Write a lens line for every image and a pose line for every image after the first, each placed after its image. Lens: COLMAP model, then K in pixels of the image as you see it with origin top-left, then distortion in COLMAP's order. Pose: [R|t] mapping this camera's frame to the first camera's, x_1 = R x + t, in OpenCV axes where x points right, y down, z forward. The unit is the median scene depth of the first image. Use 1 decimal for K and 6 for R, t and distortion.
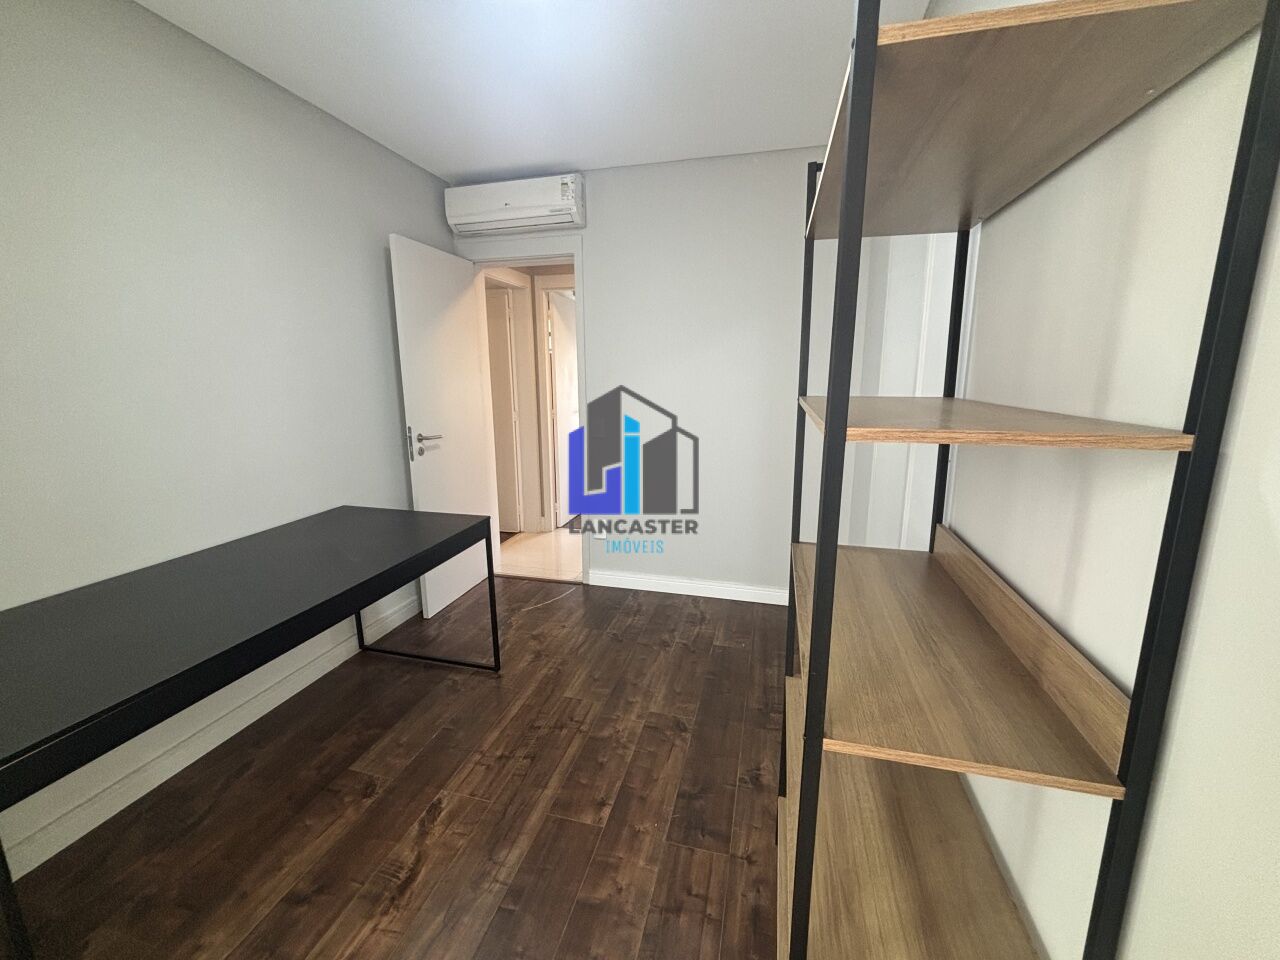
lens RADIAL K [[518.6, 0, 640.5], [0, 518.6, 475.7], [0, 0, 1]] dist [-0.004489, 0.000374]
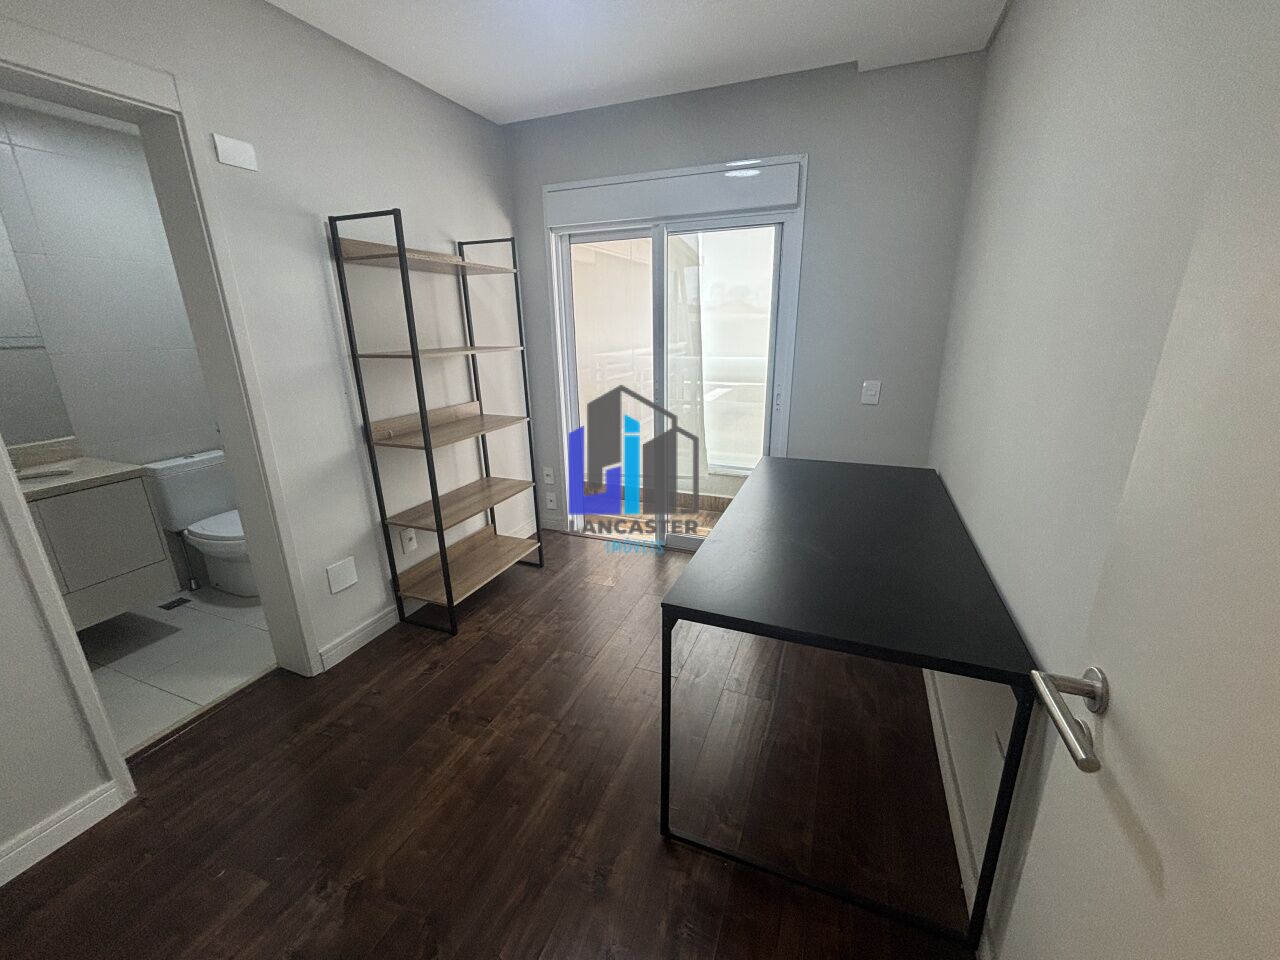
lens RADIAL K [[518.6, 0, 640.5], [0, 518.6, 479.4], [0, 0, 1]] dist [-0.004489, 0.000374]
pose [[-0.992237, -0.017207, 0.123161, -0.328538], [0.042783, 0.882689, 0.468006, -0.299051], [-0.116766, 0.469642, -0.875101, 1.400116]]
